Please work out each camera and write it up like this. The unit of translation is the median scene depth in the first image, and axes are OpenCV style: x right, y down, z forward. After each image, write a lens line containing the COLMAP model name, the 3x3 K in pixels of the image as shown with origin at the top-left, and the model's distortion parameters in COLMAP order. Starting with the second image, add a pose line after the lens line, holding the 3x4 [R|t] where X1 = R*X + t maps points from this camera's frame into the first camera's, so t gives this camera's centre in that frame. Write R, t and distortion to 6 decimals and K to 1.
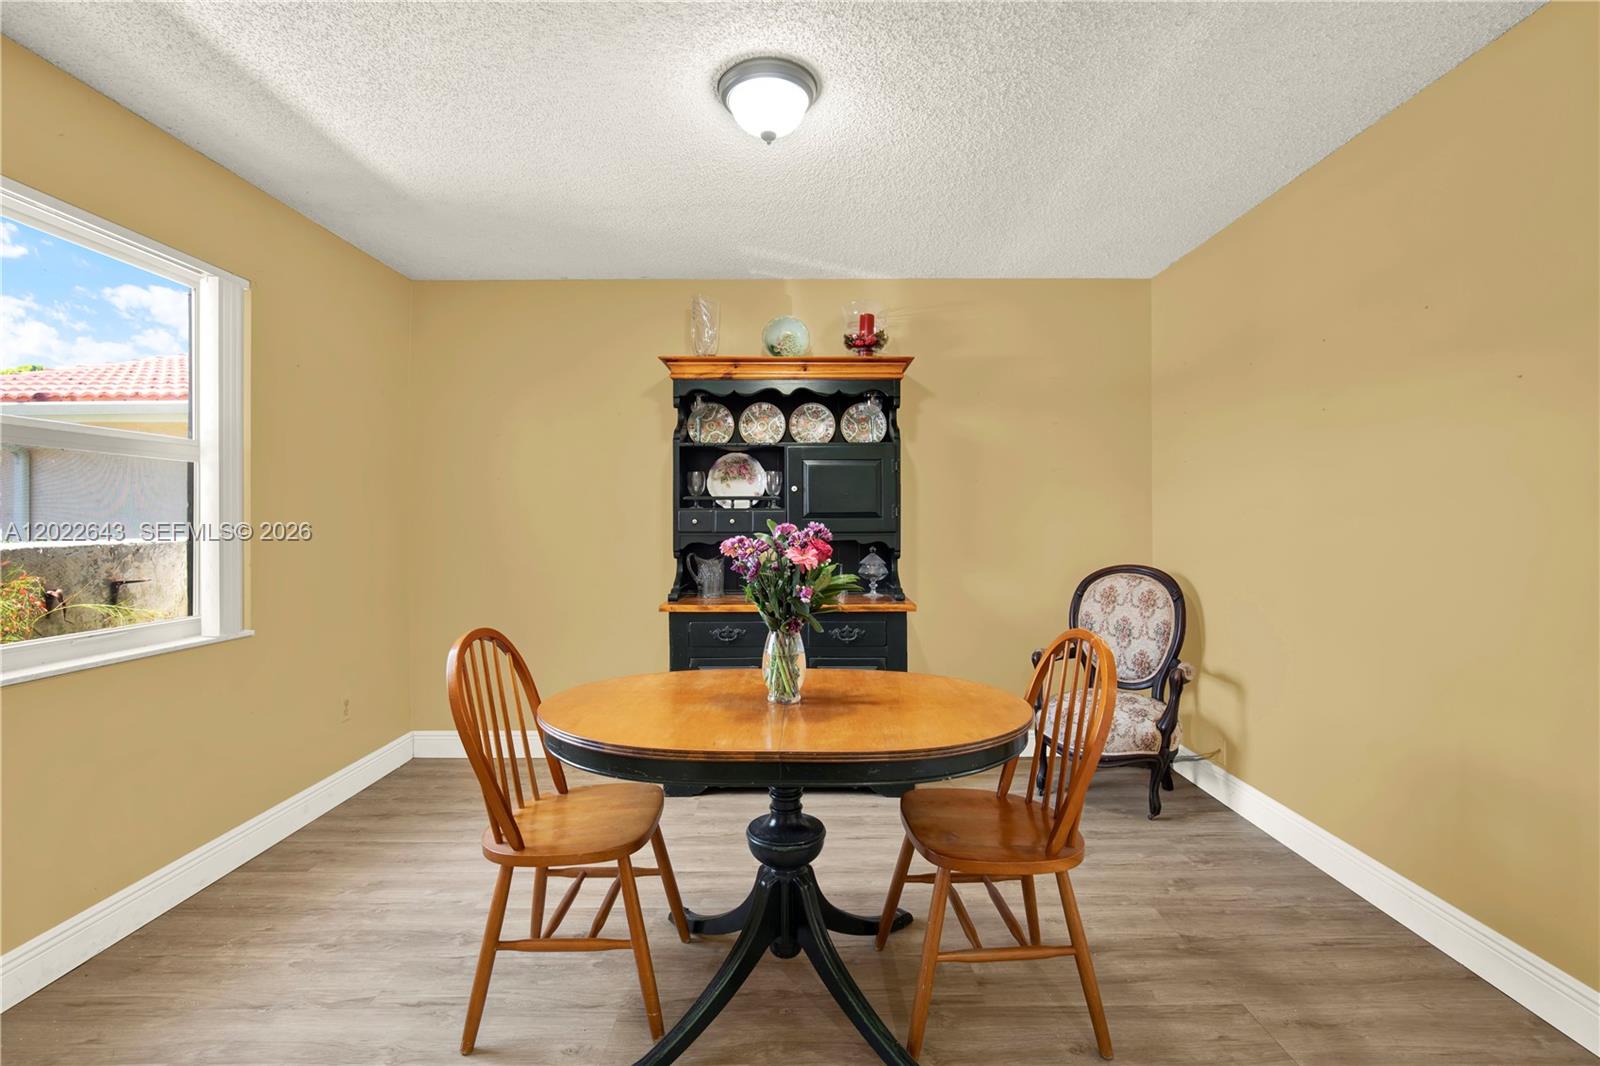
lens RADIAL K [[721.4, 0, 790.5], [0, 721.4, 526.0], [0, 0, 1]] dist [-0.000887, 0.001166]
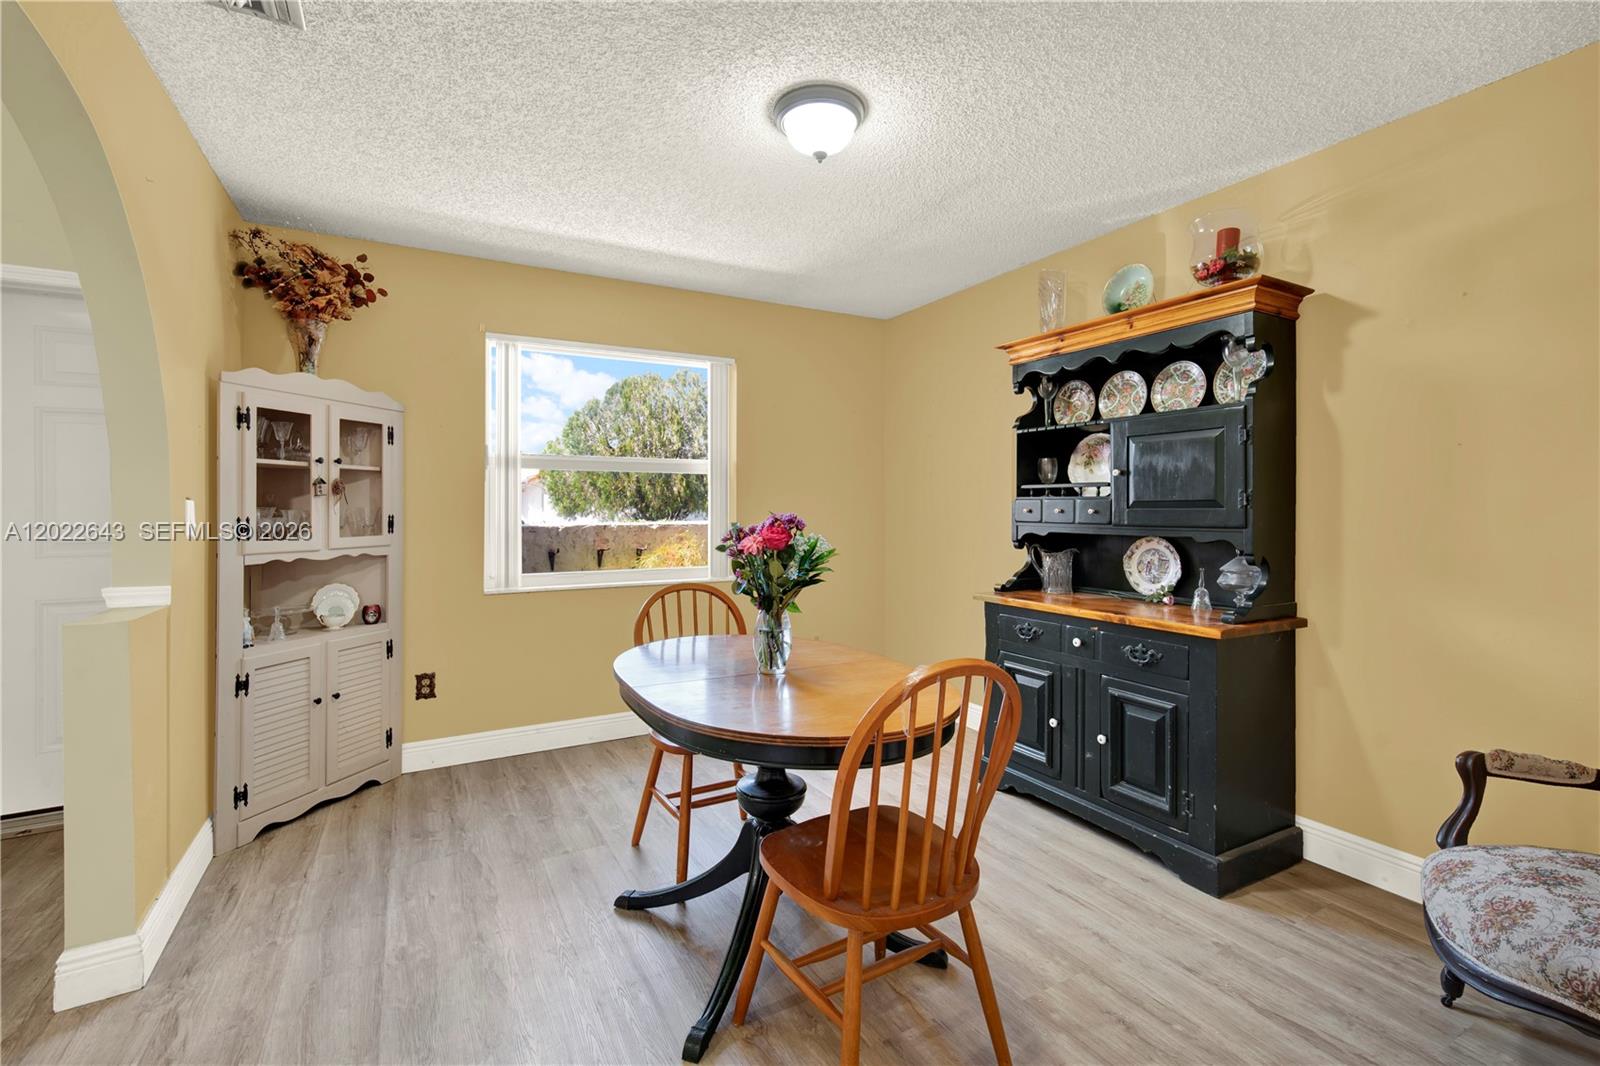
lens RADIAL K [[721.4, 0, 797.7], [0, 721.4, 515.4], [0, 0, 1]] dist [-0.000887, 0.001166]
pose [[0.478253, 0.009603, -0.878170, 0.525128], [-0.009465, 0.999939, 0.005780, -0.002946], [0.878171, 0.005547, 0.478314, 0.261739]]
